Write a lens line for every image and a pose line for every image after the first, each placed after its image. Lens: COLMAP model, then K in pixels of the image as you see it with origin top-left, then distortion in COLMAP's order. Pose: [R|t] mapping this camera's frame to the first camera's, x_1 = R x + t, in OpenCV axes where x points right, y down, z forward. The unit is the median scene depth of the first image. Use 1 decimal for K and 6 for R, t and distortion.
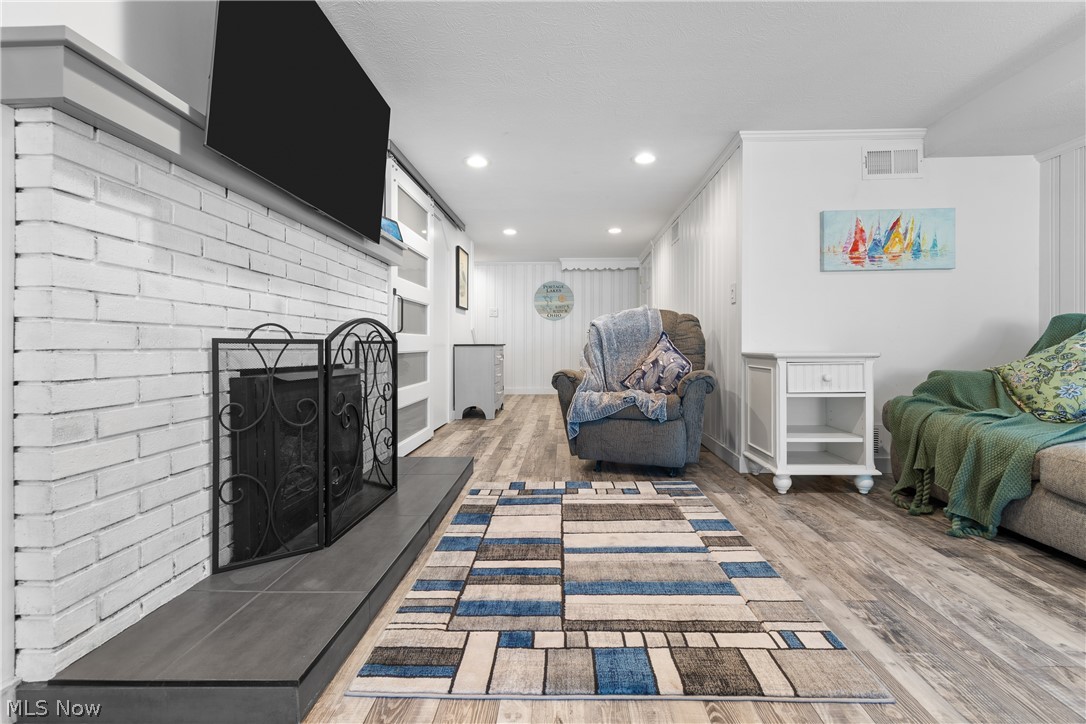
lens RADIAL K [[487.3, 0, 552.2], [0, 487.3, 347.0], [0, 0, 1]] dist [-0.000609, -0.000887]
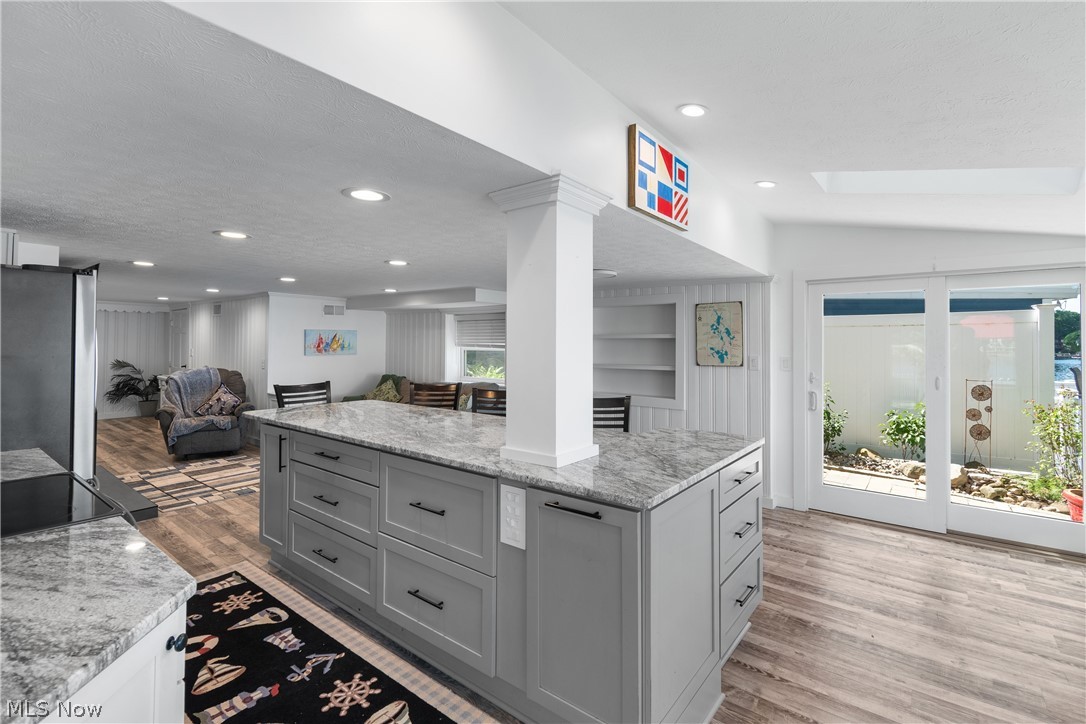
lens RADIAL K [[495.1, 0, 550.4], [0, 495.1, 336.9], [0, 0, 1]] dist [0.002102, -0.000340]
pose [[0.595080, 0.017558, 0.803475, -0.661422], [-0.007505, 0.999839, -0.016291, -0.219278], [-0.803631, 0.003664, 0.595116, -1.374626]]
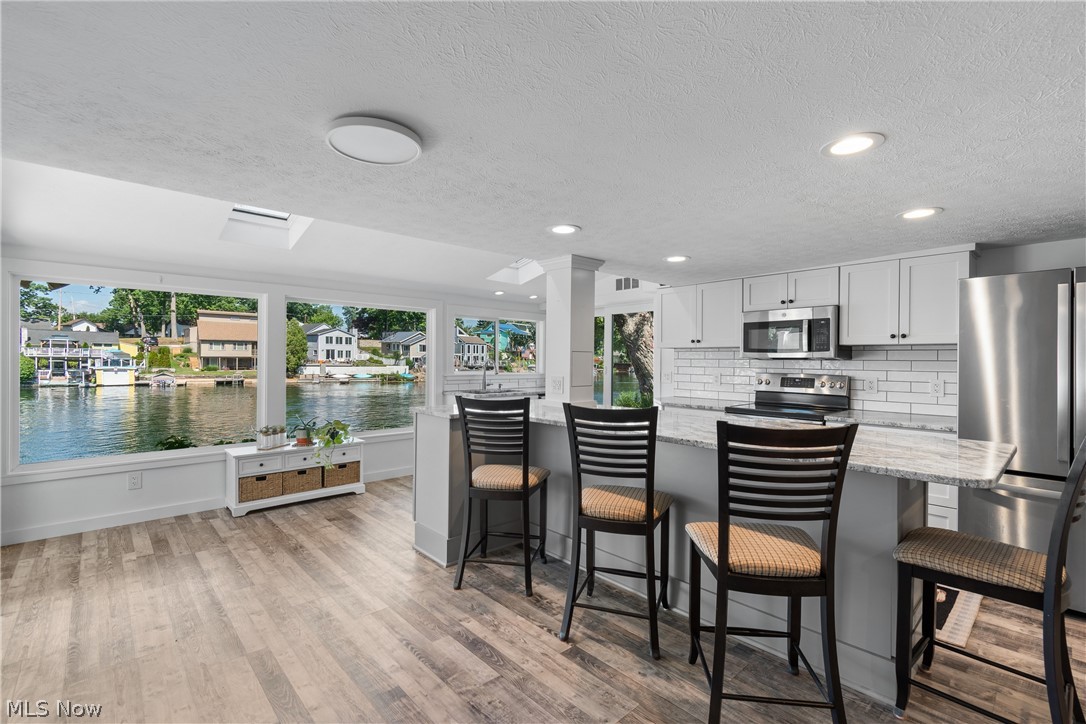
lens RADIAL K [[483.3, 0, 553.1], [0, 483.3, 360.5], [0, 0, 1]] dist [0.002005, -0.001112]
pose [[-0.714158, -0.005678, -0.699962, 0.863416], [-0.006752, 0.999976, -0.001223, -0.175077], [0.699952, 0.003852, -0.714179, -0.046241]]
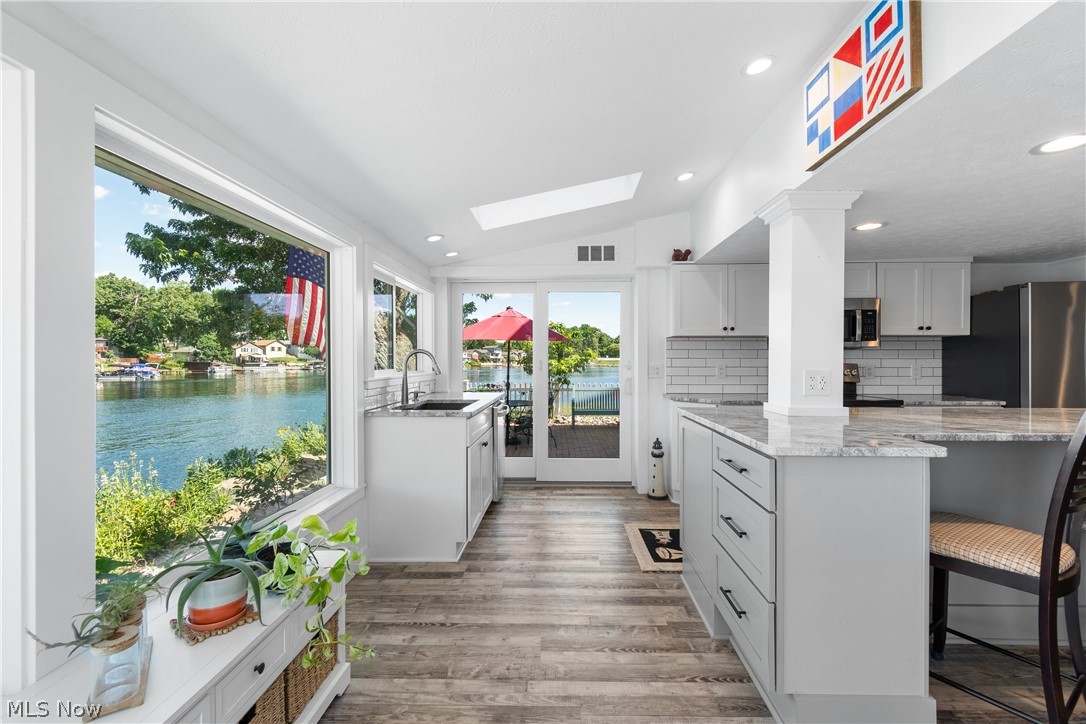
lens RADIAL K [[483.3, 0, 553.1], [0, 483.3, 360.5], [0, 0, 1]] dist [0.002005, -0.001112]
pose [[0.000347, 0.002810, -0.999996, 0.812241], [0.002422, 0.999993, 0.002810, -0.155626], [0.999997, -0.002423, 0.000340, -1.399116]]
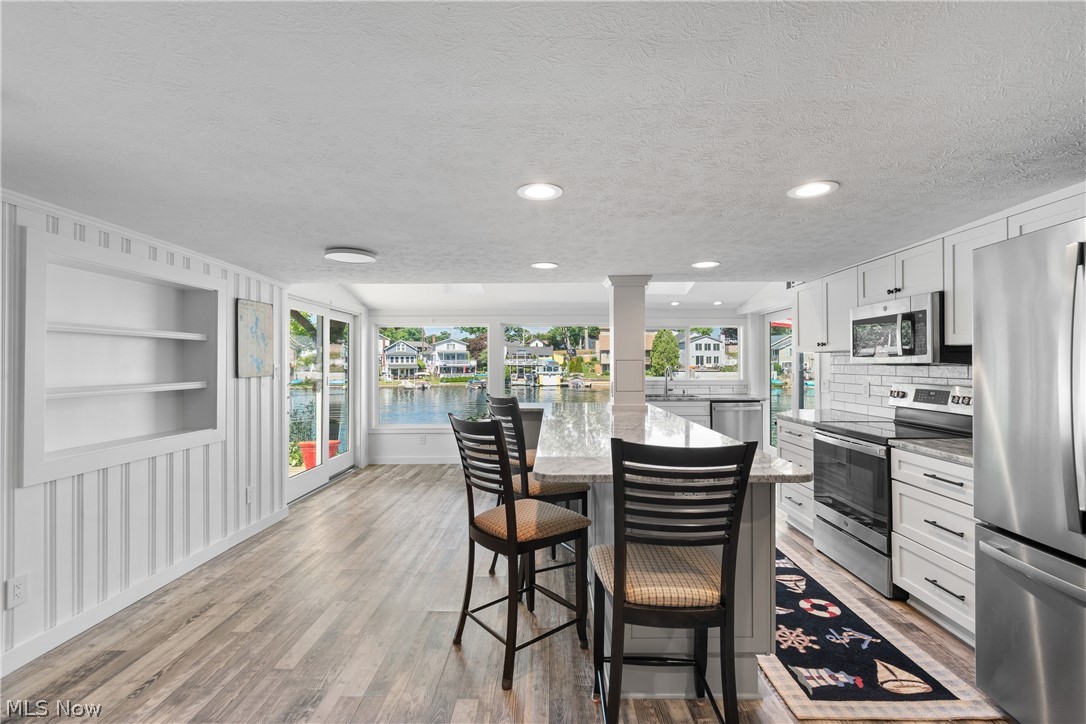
lens RADIAL K [[483.3, 0, 553.1], [0, 483.3, 360.5], [0, 0, 1]] dist [0.002005, -0.001112]
pose [[-0.999662, 0.001598, -0.025960, 0.185382], [0.001864, 0.999946, -0.010241, -0.185779], [0.025942, -0.010286, -0.999611, 0.499034]]
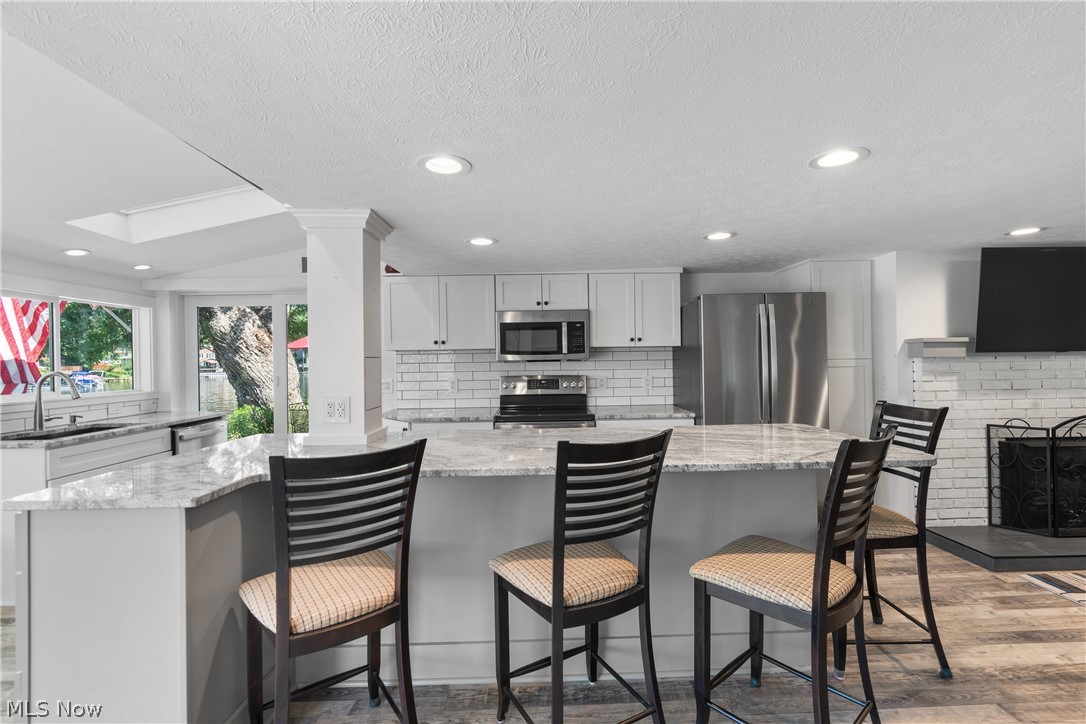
lens RADIAL K [[483.3, 0, 553.1], [0, 483.3, 360.5], [0, 0, 1]] dist [0.002005, -0.001112]
pose [[0.053745, 0.001133, -0.998554, 0.787497], [0.017152, 0.999851, 0.002058, -0.189950], [0.998407, -0.017238, 0.053717, -0.625261]]
